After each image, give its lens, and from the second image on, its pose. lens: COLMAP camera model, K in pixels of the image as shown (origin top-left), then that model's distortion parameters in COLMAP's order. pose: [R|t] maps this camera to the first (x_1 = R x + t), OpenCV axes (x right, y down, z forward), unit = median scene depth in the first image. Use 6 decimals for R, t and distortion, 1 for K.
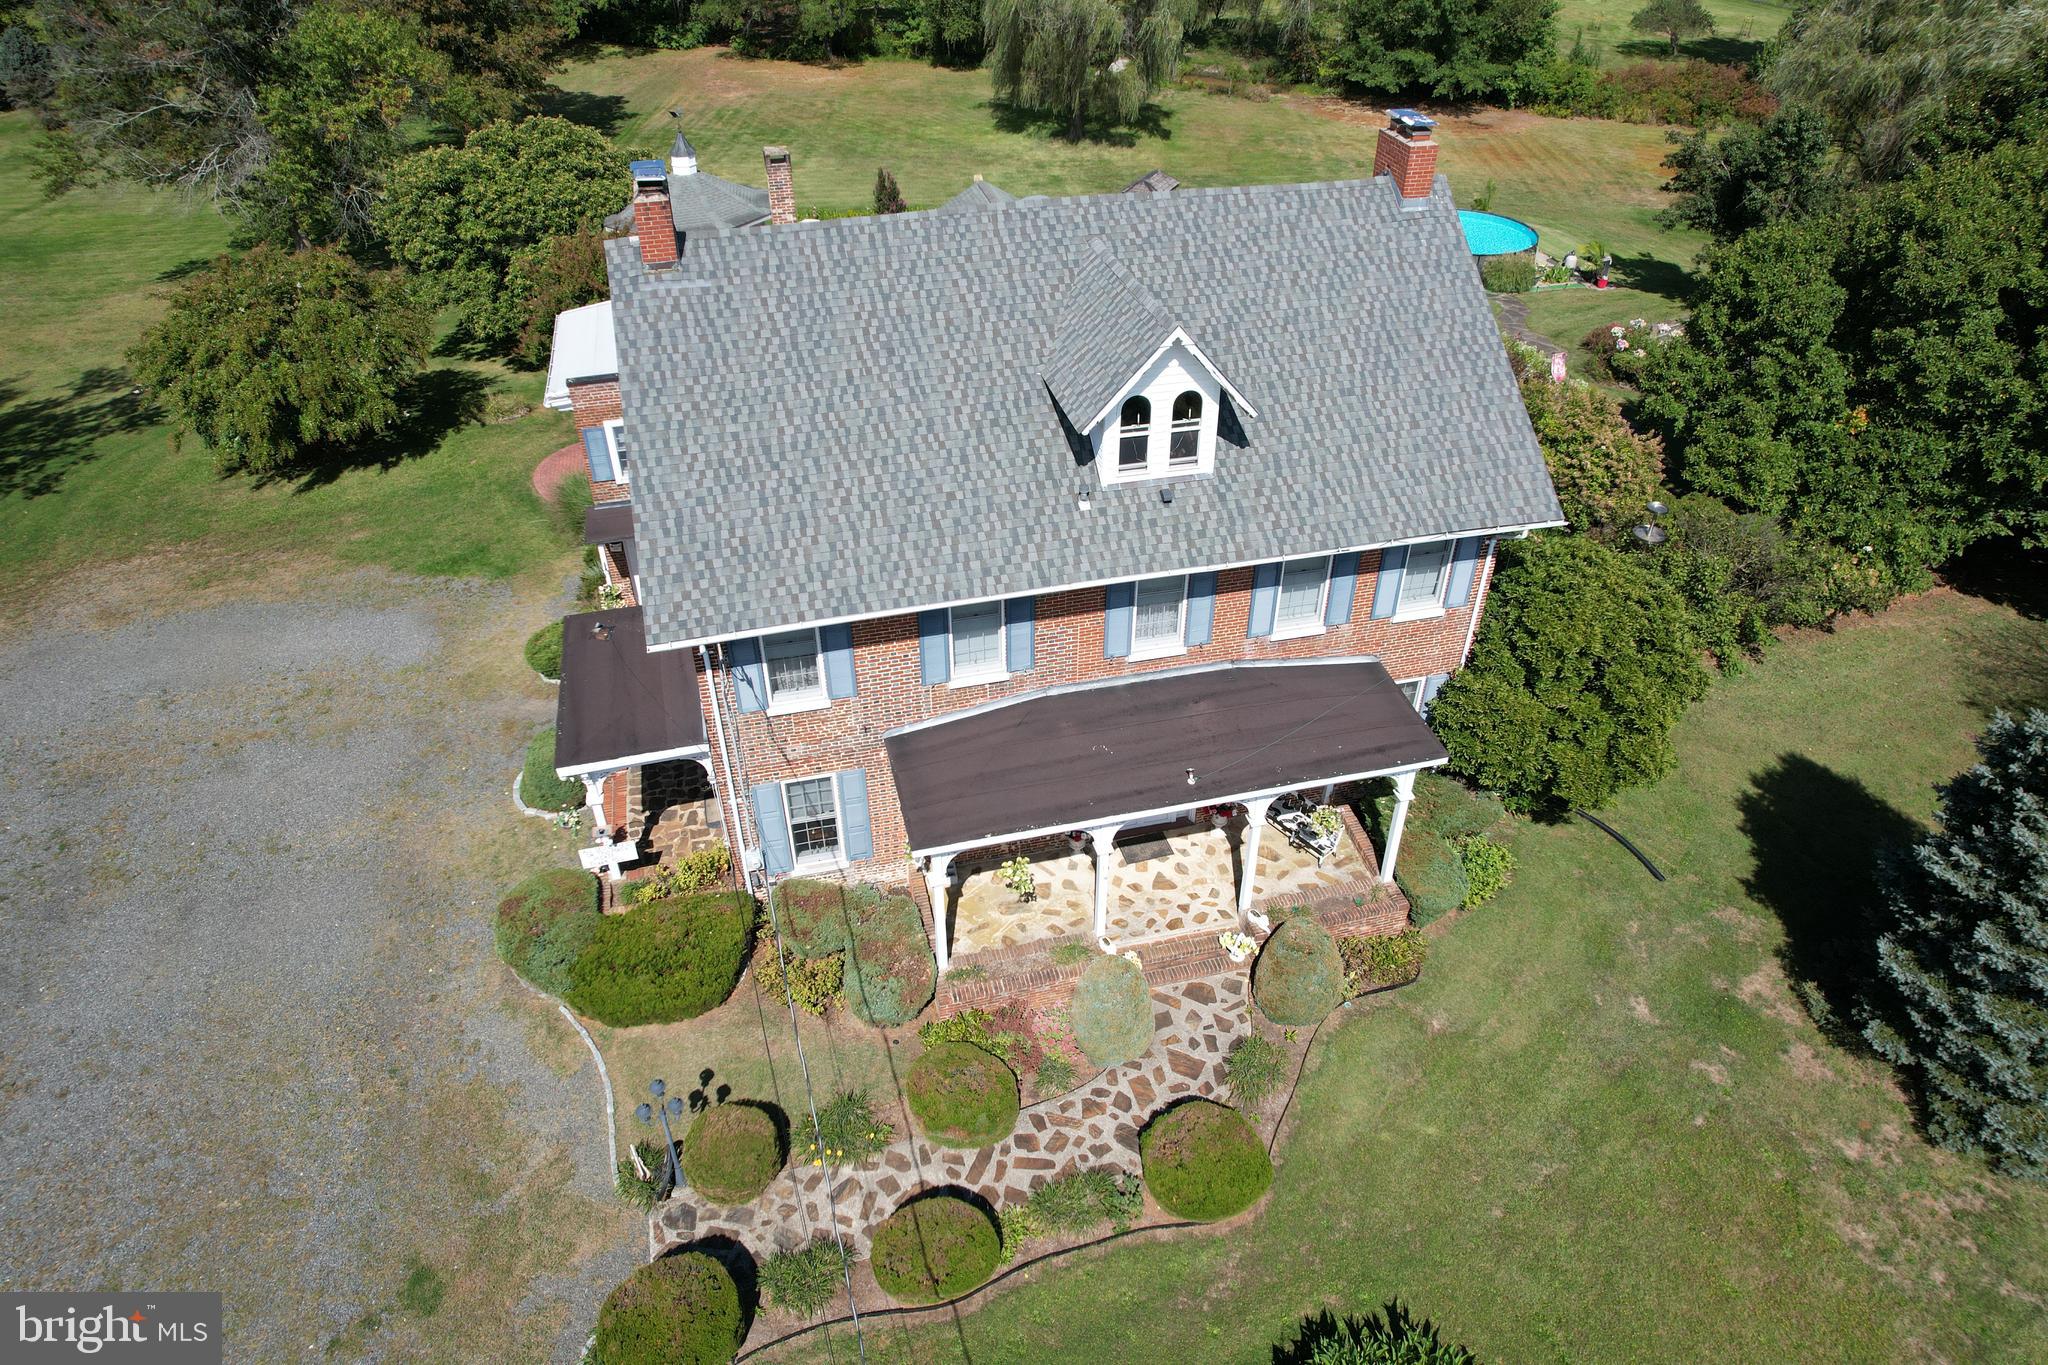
lens RADIAL K [[1305.8, 0, 1036.4], [0, 1305.8, 687.8], [0, 0, 1]] dist [-0.073211, 0.065746]
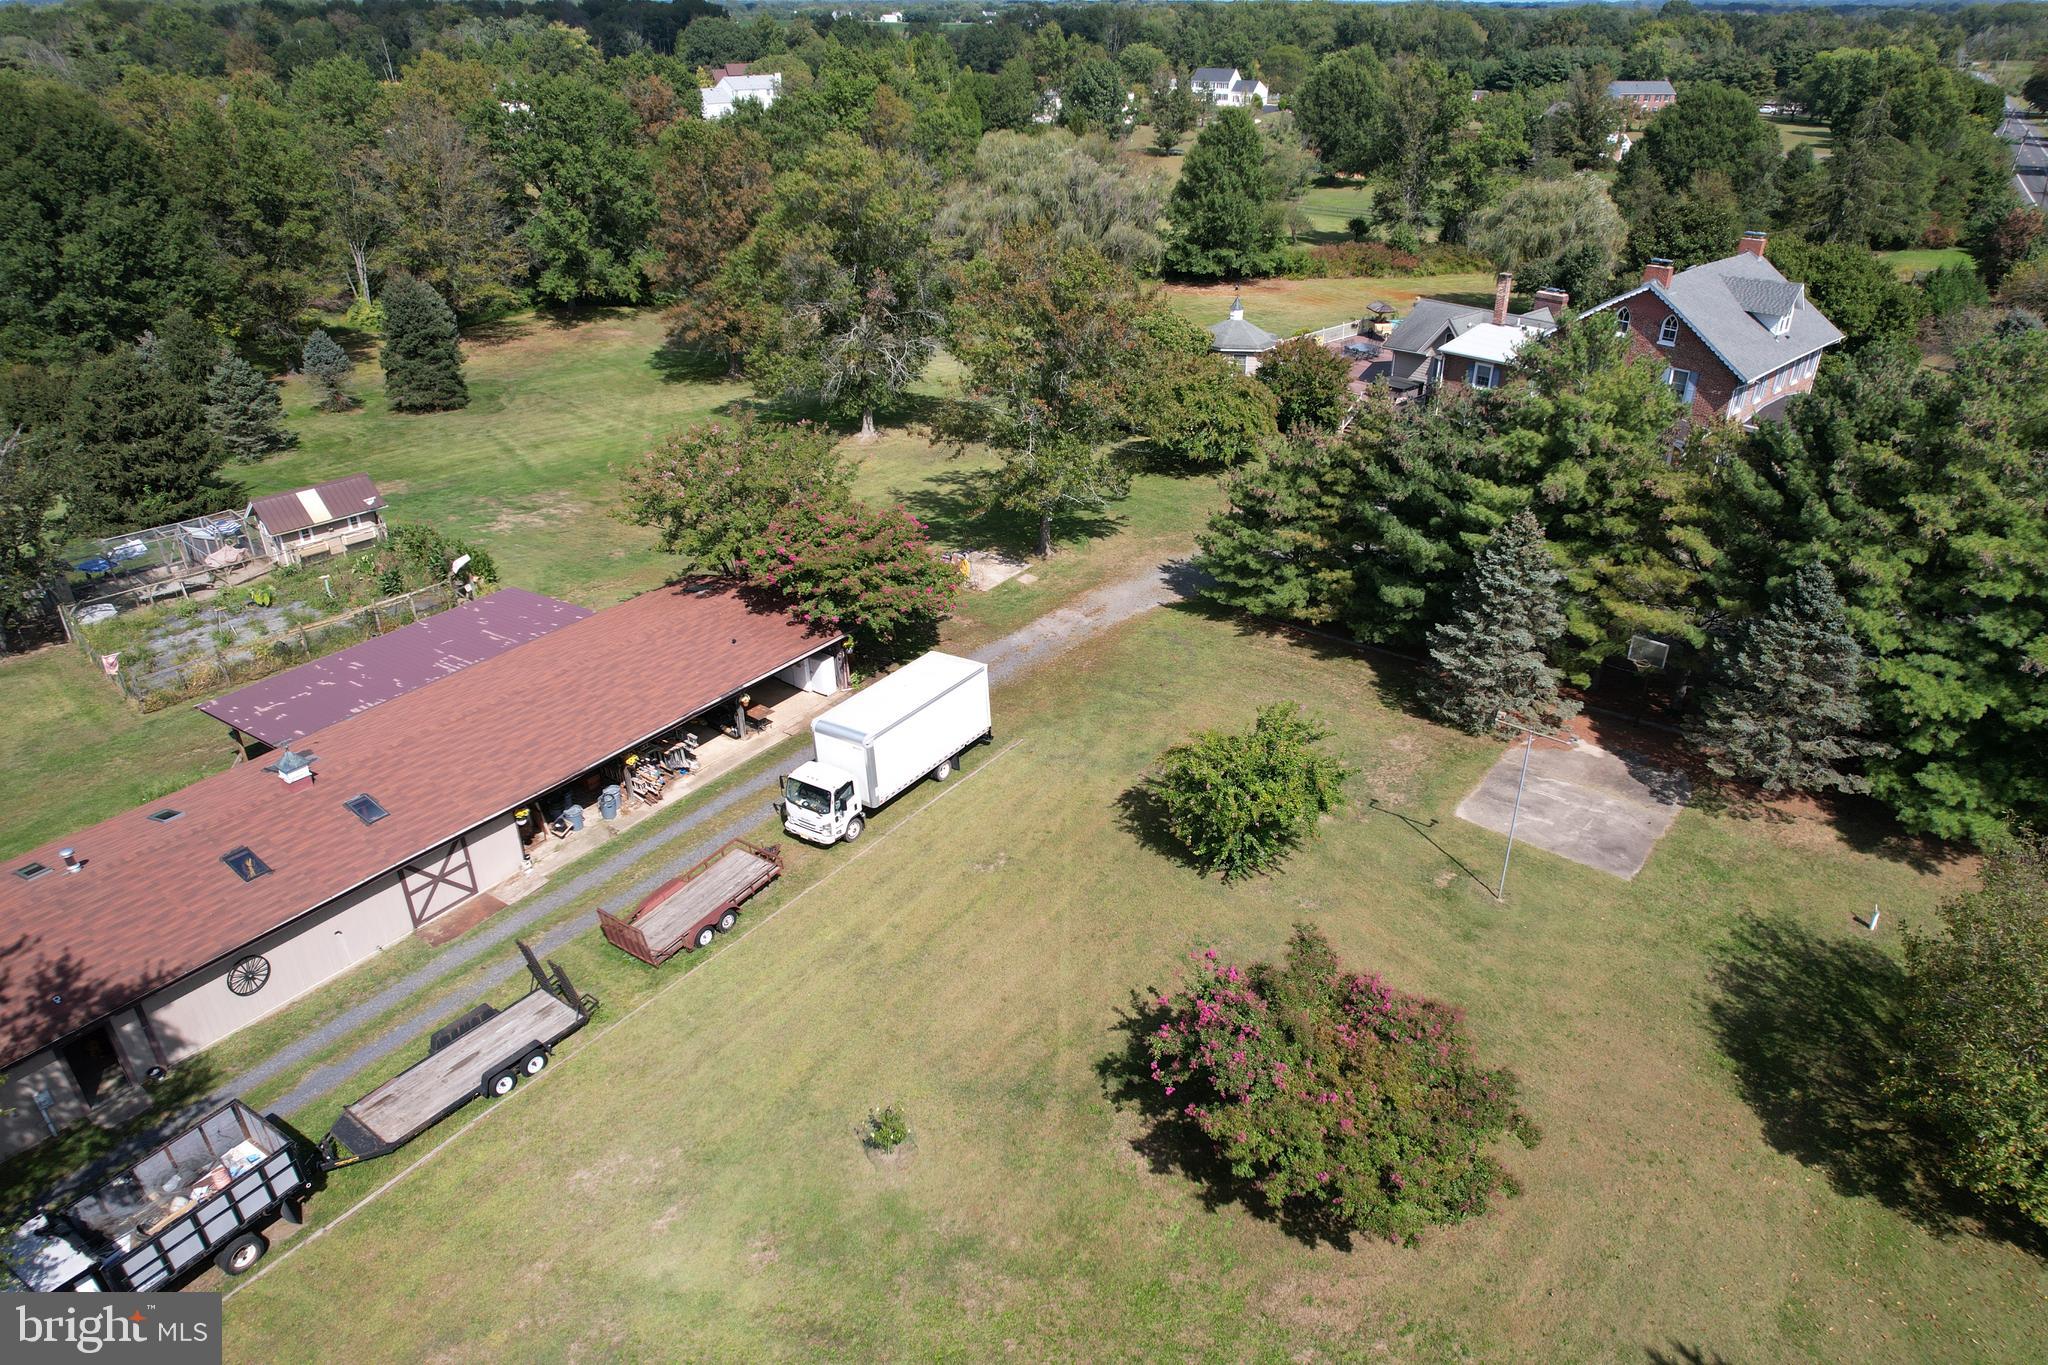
lens RADIAL K [[1305.8, 0, 1036.1], [0, 1305.8, 688.7], [0, 0, 1]] dist [-0.073211, 0.065746]
pose [[0.866259, -0.233840, 0.441490, -3.125850], [0.302424, 0.948836, -0.090832, 0.412903], [-0.397662, 0.212201, 0.892657, -0.966130]]
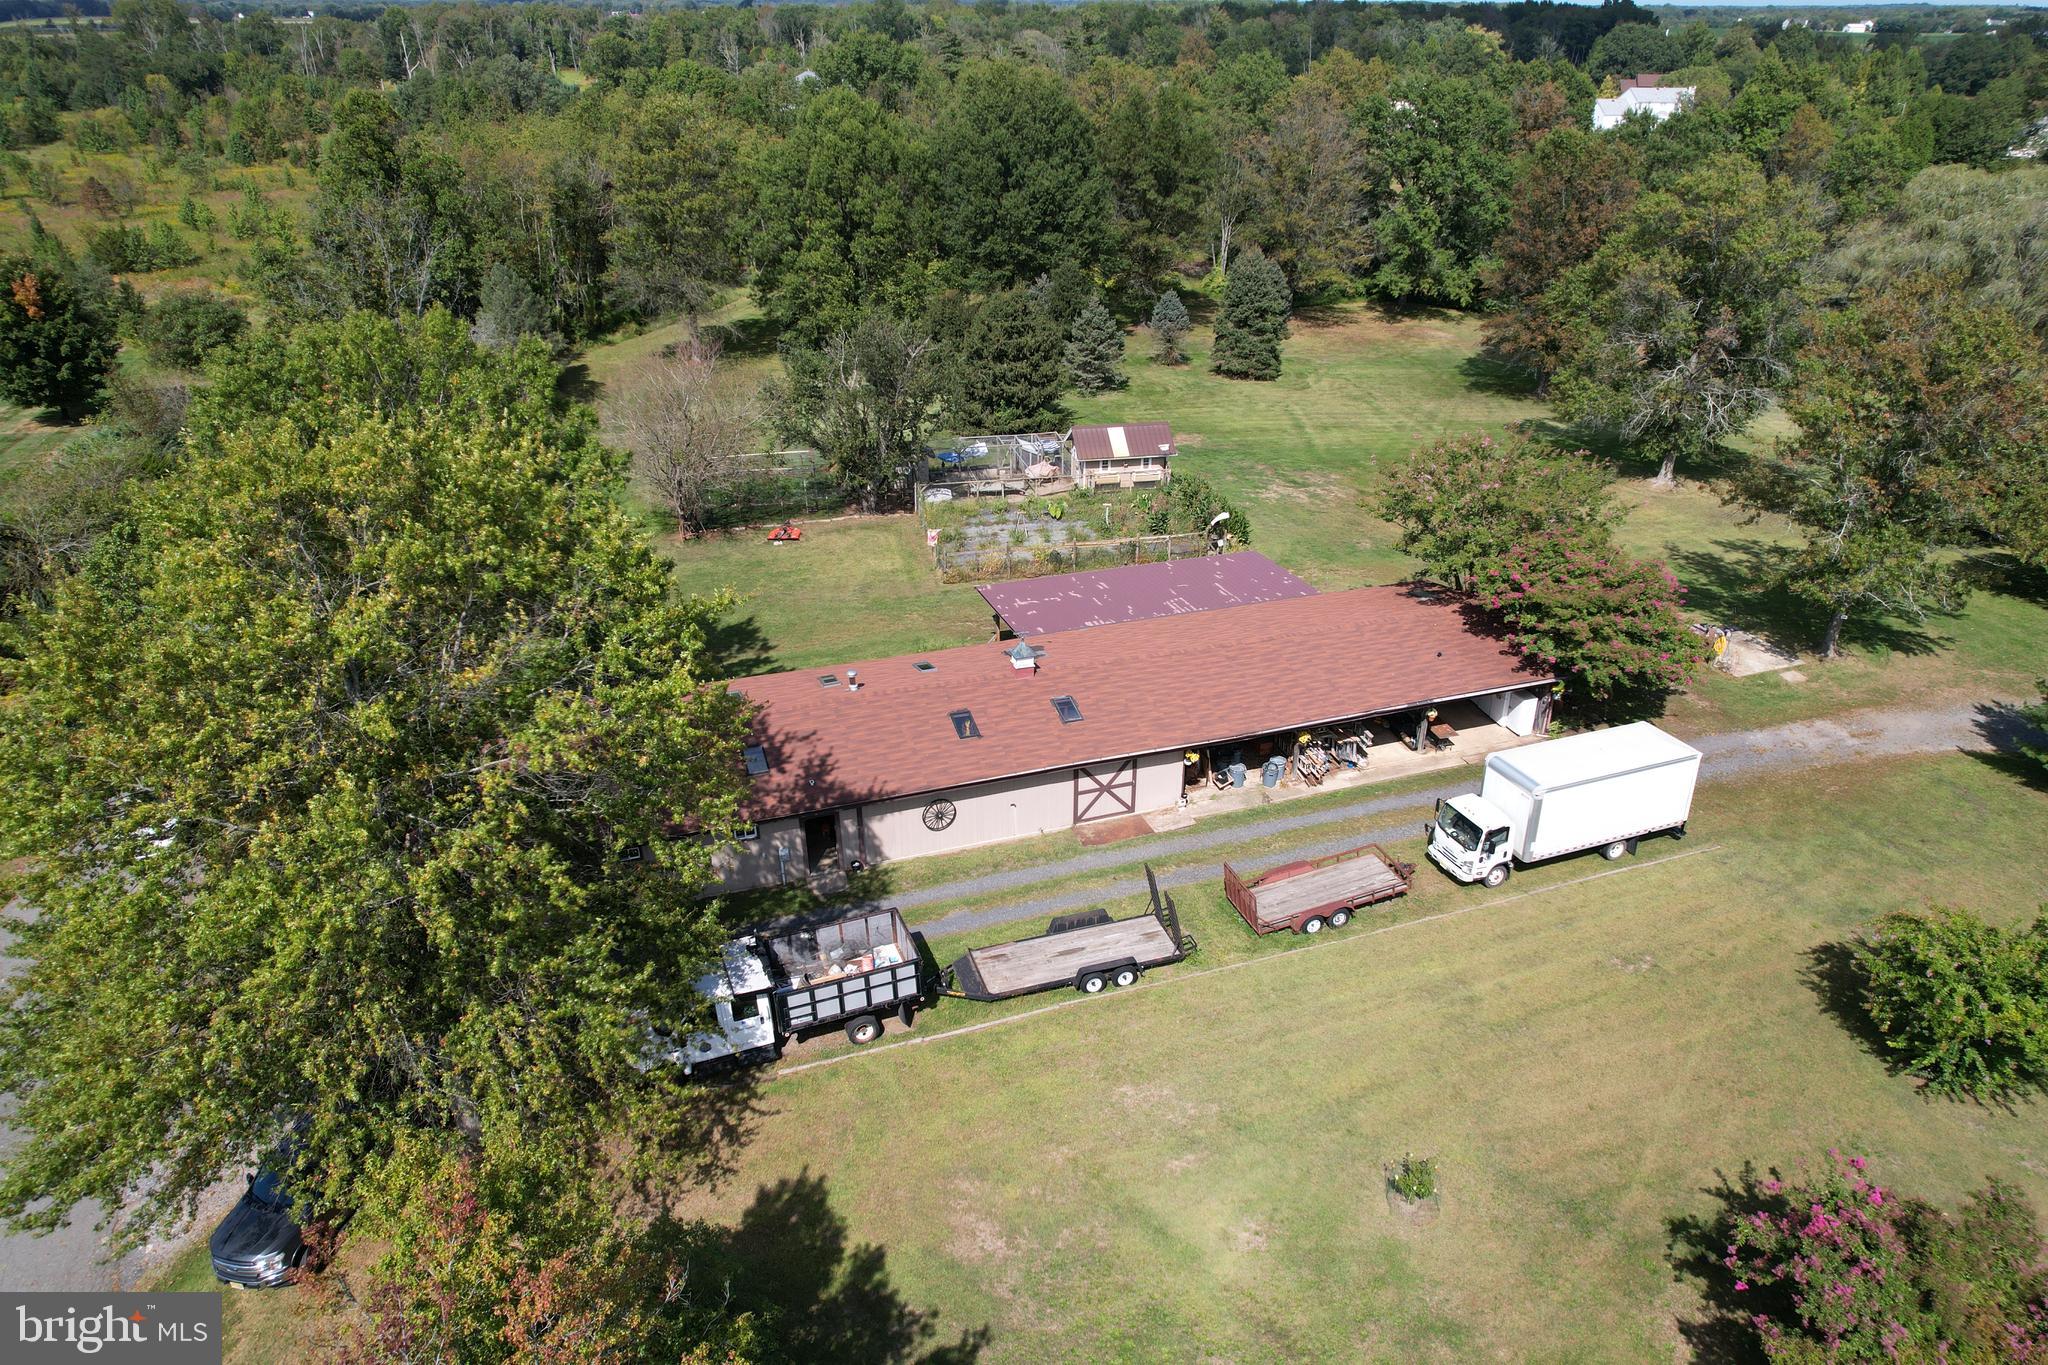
lens RADIAL K [[1305.8, 0, 1034.1], [0, 1305.8, 687.6], [0, 0, 1]] dist [-0.073211, 0.065746]
pose [[0.995324, 0.048360, -0.083620, -3.065513], [-0.061454, 0.984892, -0.161897, 0.427461], [0.074527, 0.166279, 0.983258, -0.978864]]
